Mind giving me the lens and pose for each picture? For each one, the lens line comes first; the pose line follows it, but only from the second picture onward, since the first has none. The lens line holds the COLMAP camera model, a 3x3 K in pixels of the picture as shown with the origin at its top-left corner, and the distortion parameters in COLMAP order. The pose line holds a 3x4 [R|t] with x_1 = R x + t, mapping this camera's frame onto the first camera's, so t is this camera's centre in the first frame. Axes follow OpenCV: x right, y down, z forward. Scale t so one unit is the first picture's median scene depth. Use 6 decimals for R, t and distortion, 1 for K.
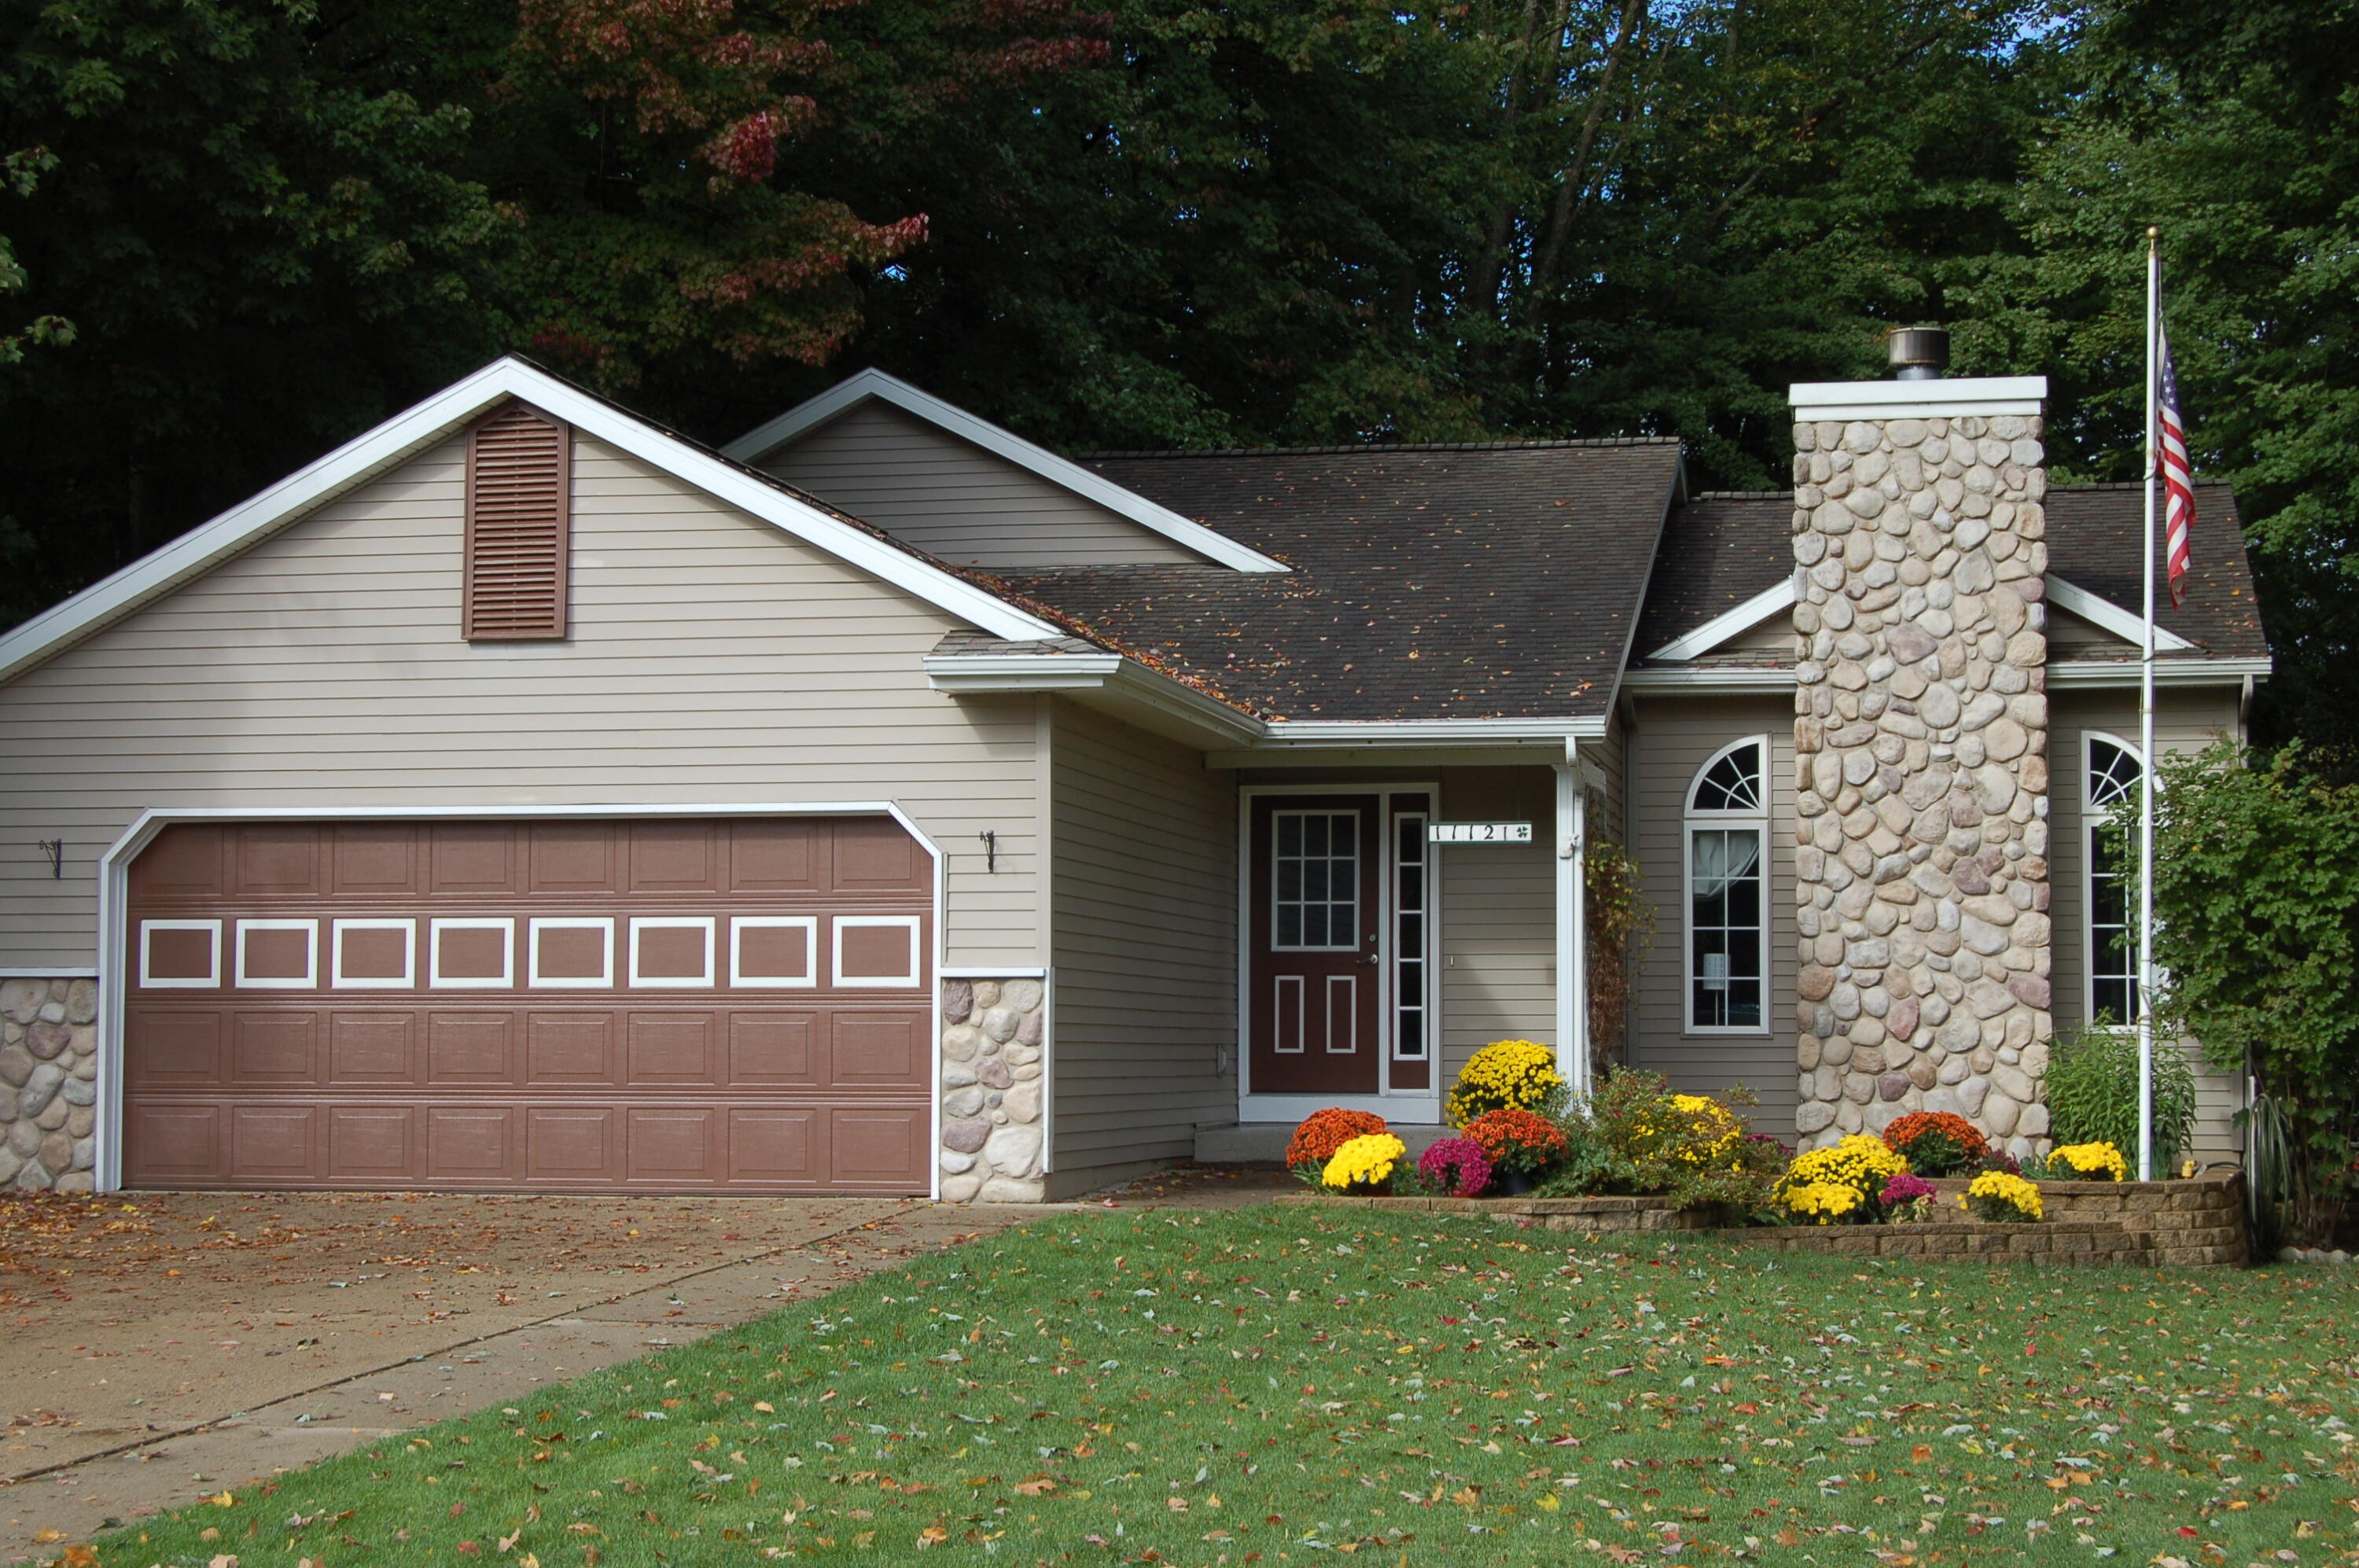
lens RADIAL K [[3922.4, 0, 1179.7], [0, 3922.4, 783.8], [0, 0, 1]] dist [-0.026135, 0.000000]
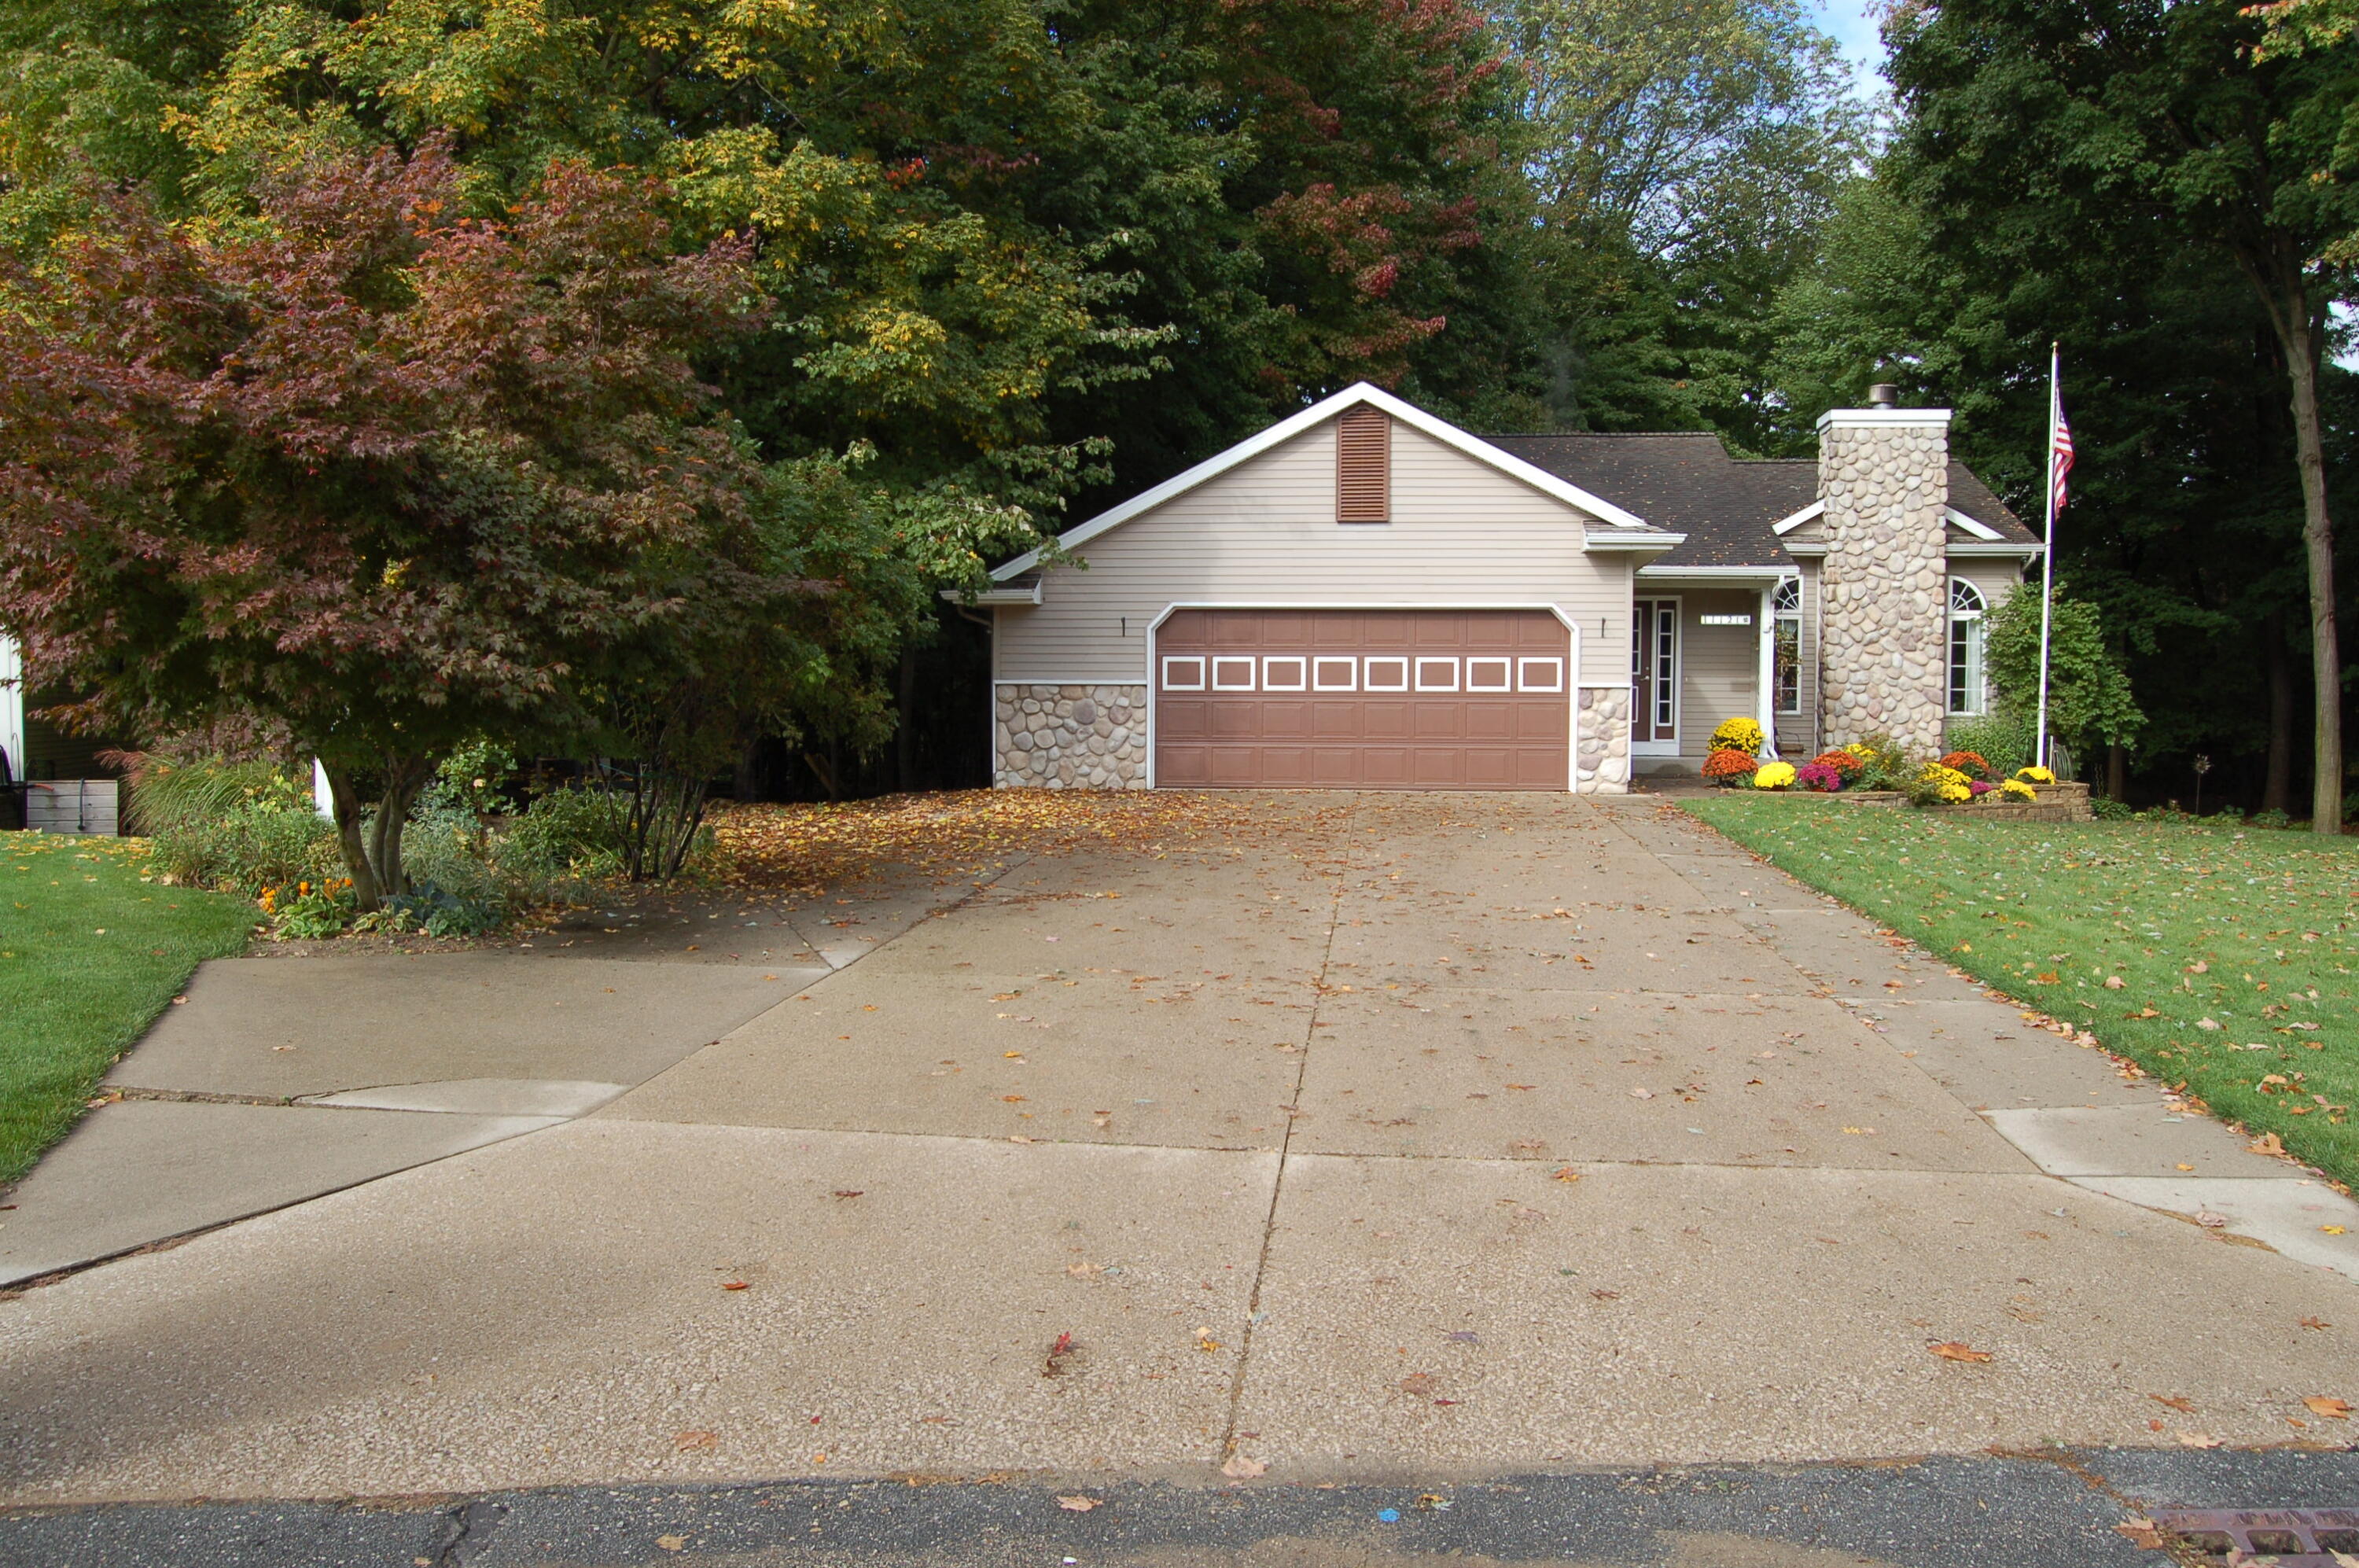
lens RADIAL K [[1831.5, 0, 1179.2], [0, 1831.5, 794.1], [0, 0, 1]] dist [-0.072959, 0.004617]
pose [[0.996048, -0.000348, 0.088819, -0.291874], [-0.009453, 0.993898, 0.109896, 0.000761], [-0.088315, -0.110301, 0.989967, 0.037965]]
